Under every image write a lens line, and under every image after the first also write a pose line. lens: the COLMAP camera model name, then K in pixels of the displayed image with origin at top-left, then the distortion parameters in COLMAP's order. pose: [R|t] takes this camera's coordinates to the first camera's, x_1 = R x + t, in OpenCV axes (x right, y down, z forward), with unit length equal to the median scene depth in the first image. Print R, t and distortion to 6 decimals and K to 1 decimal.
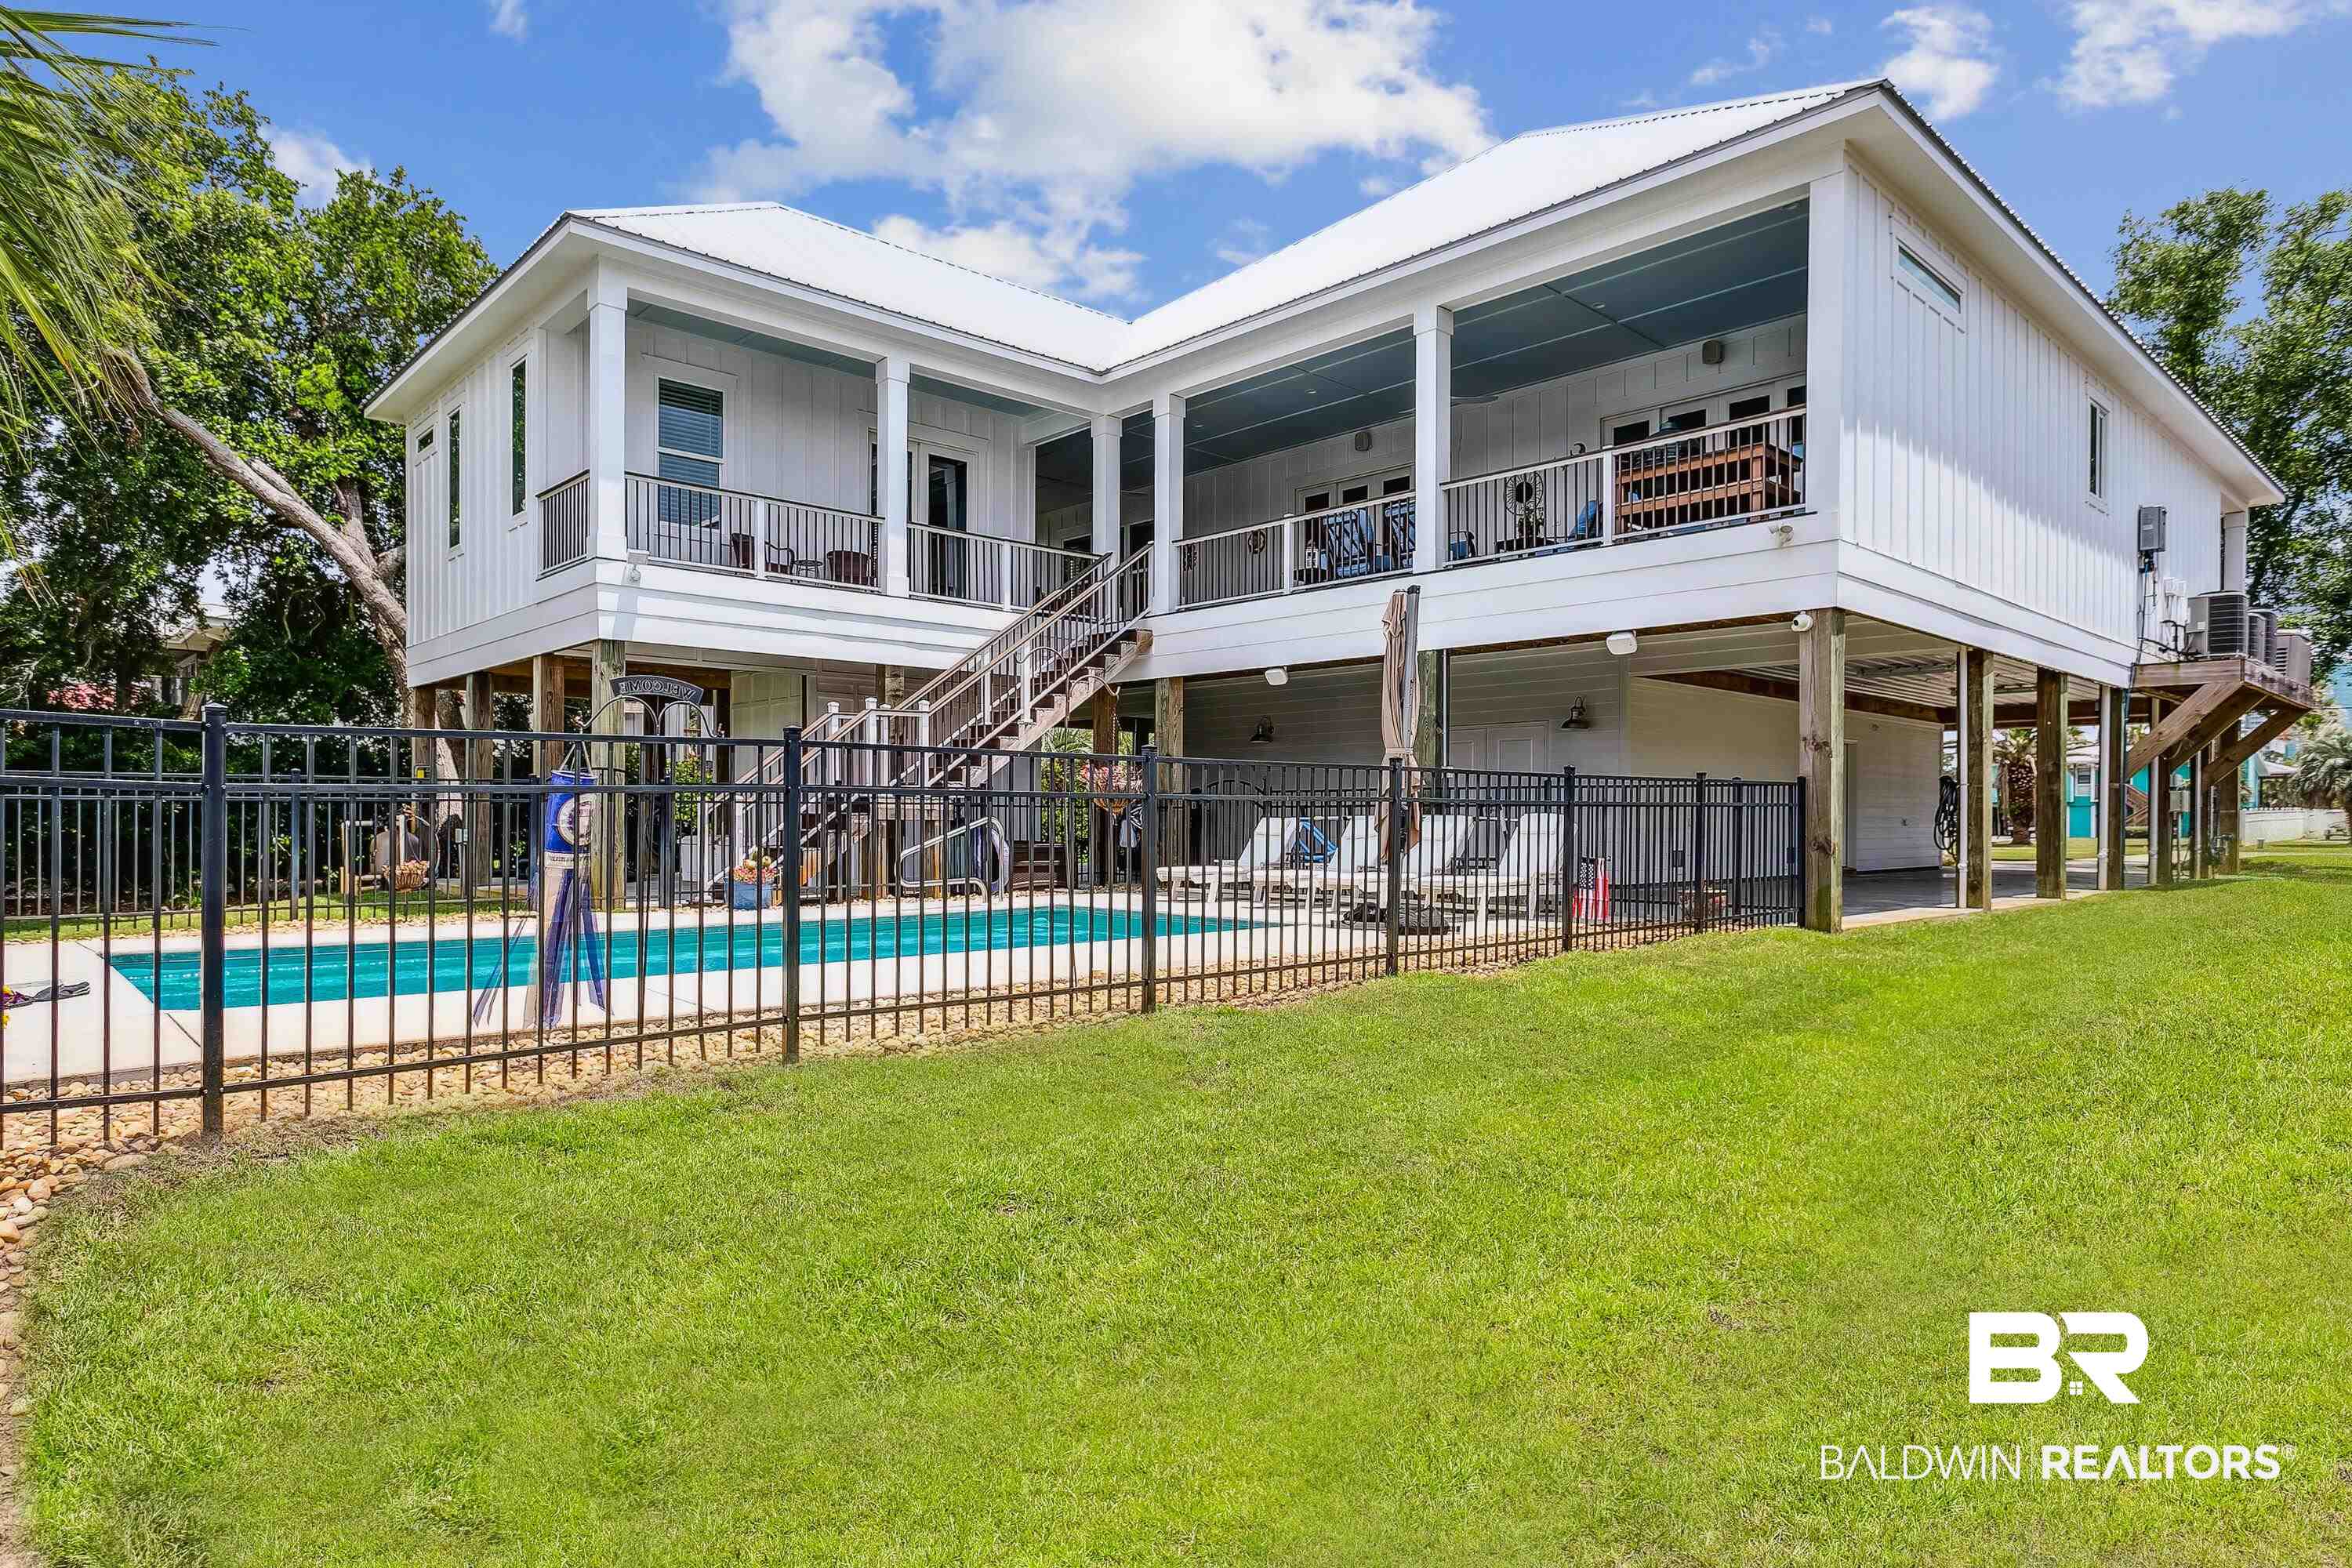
lens RADIAL K [[1339.1, 0, 1169.5], [0, 1339.1, 757.1], [0, 0, 1]] dist [-0.017878, 0.016632]
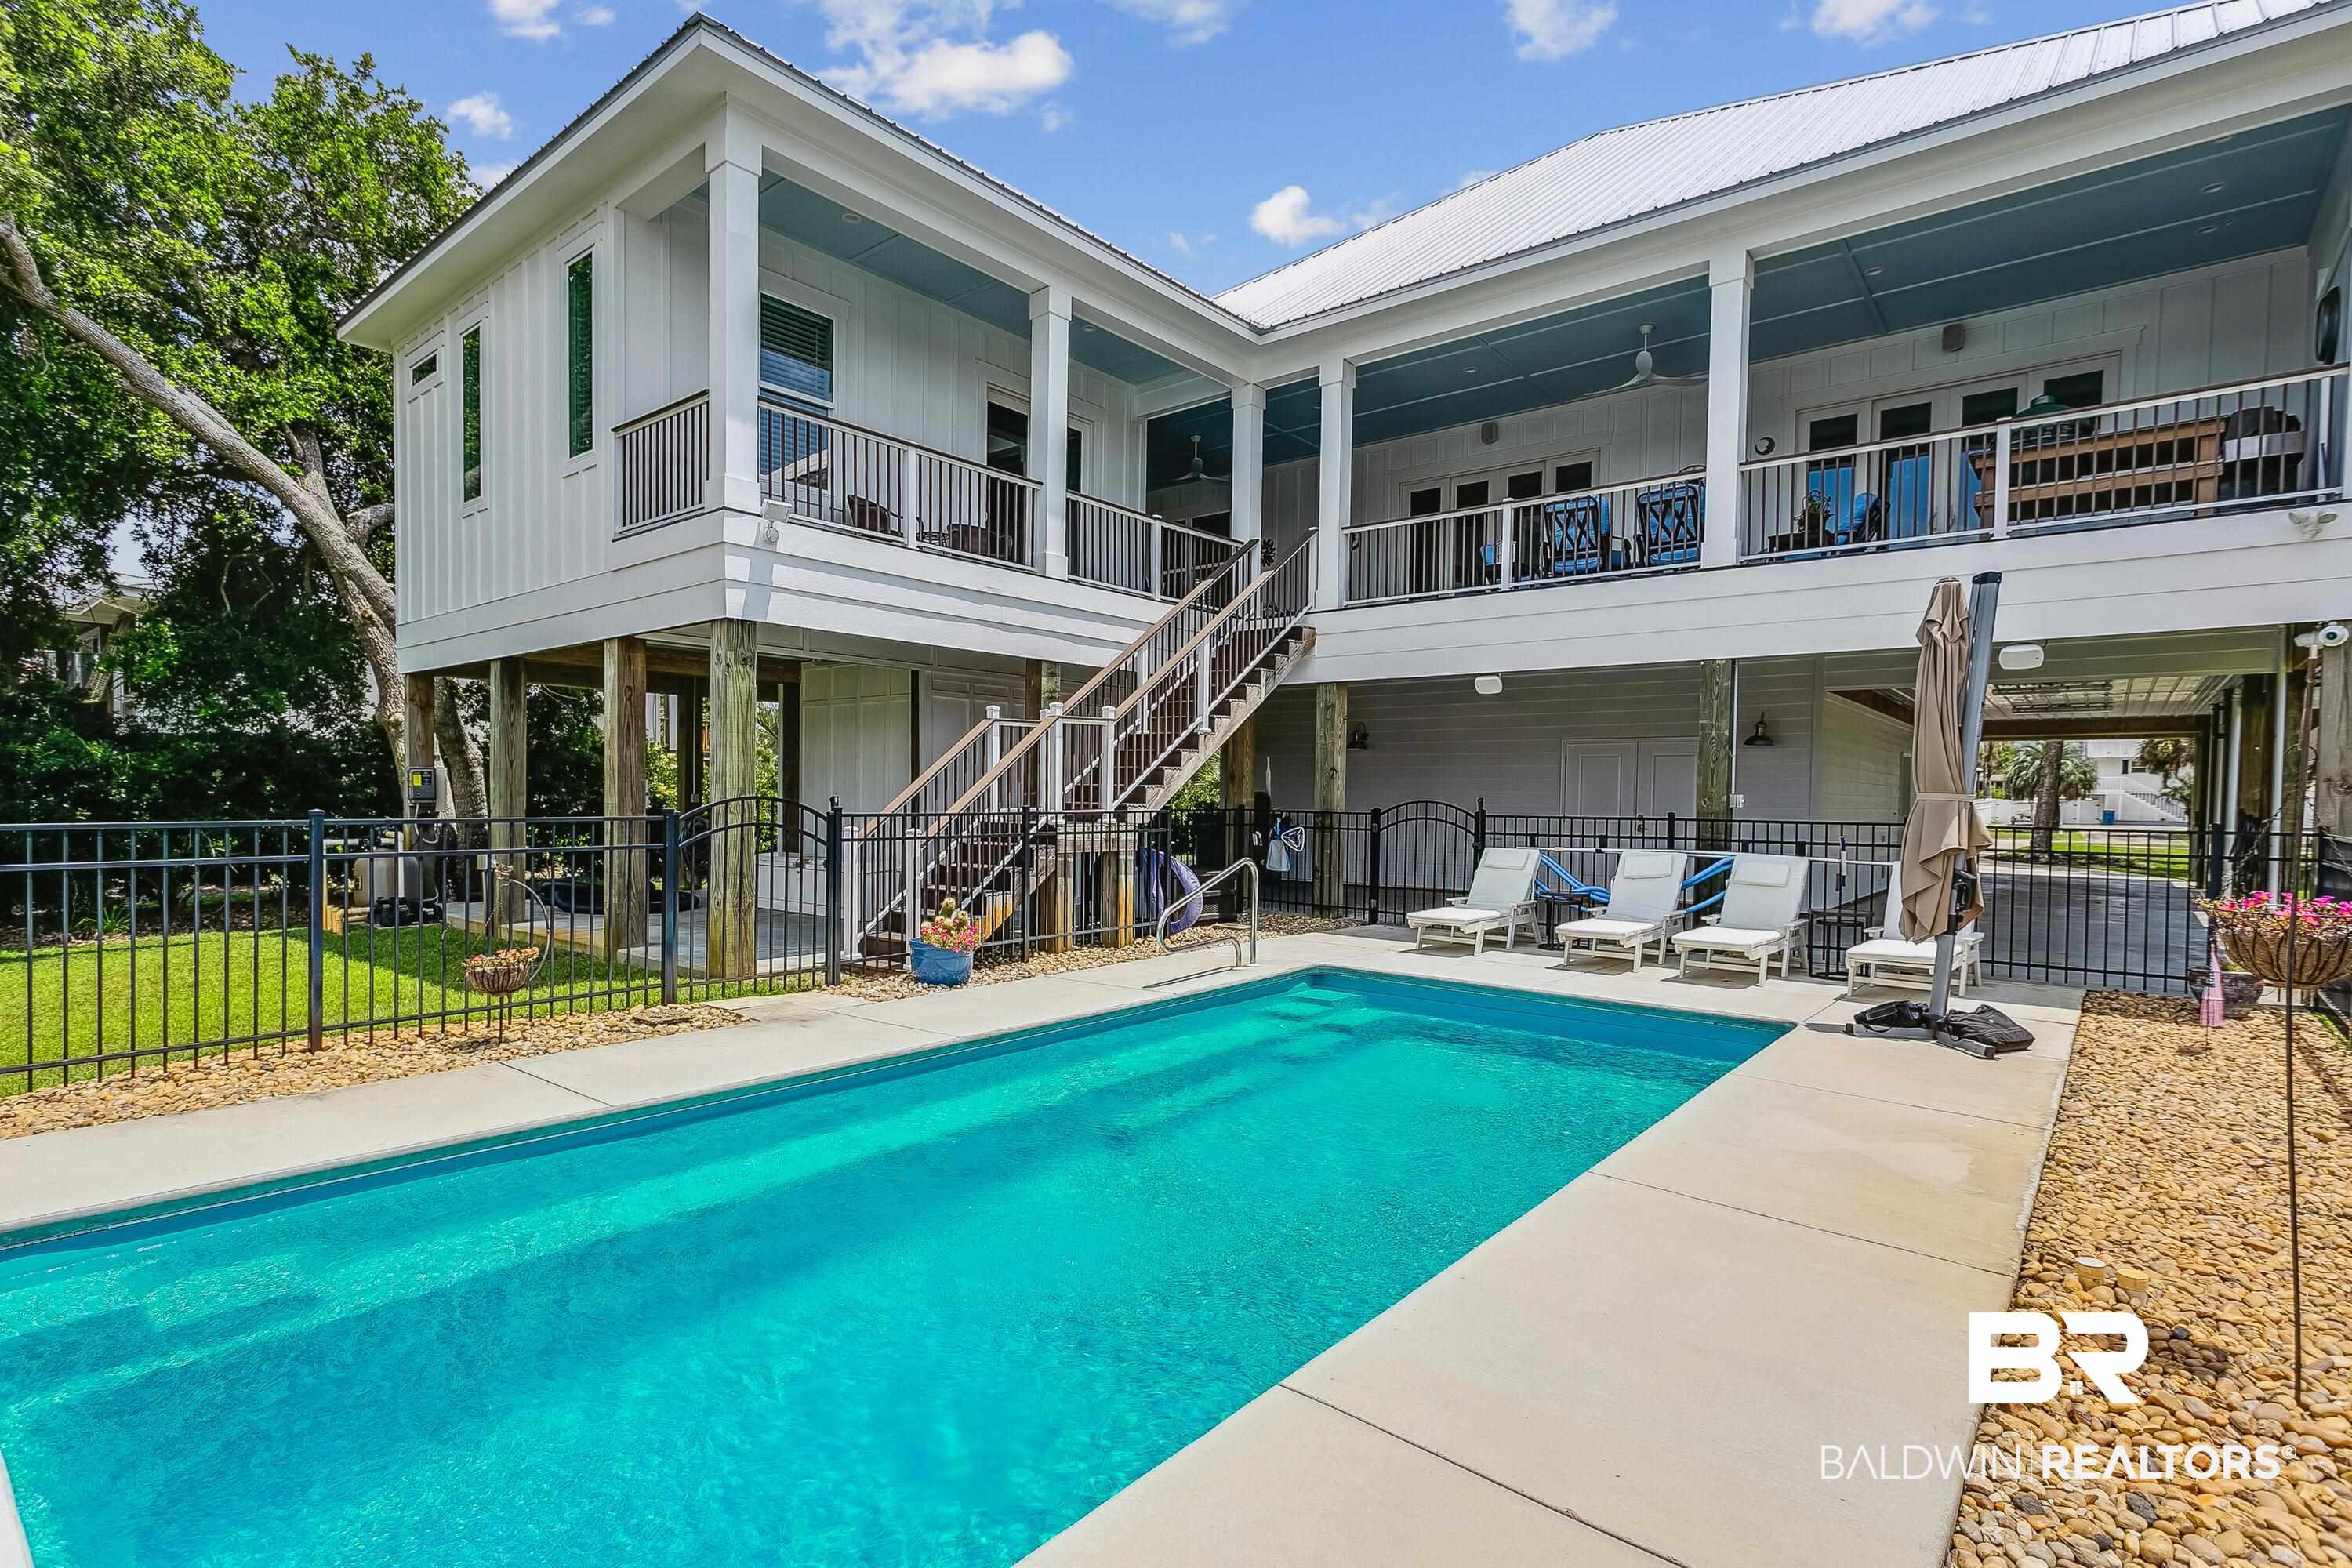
lens RADIAL K [[1139.7, 0, 1171.7], [0, 1139.7, 774.4], [0, 0, 1]] dist [0.000539, 0.001895]
pose [[0.991882, 0.009398, 0.126815, -0.191774], [-0.013049, 0.999523, 0.027995, -0.016611], [-0.126491, -0.029423, 0.991531, 0.246365]]
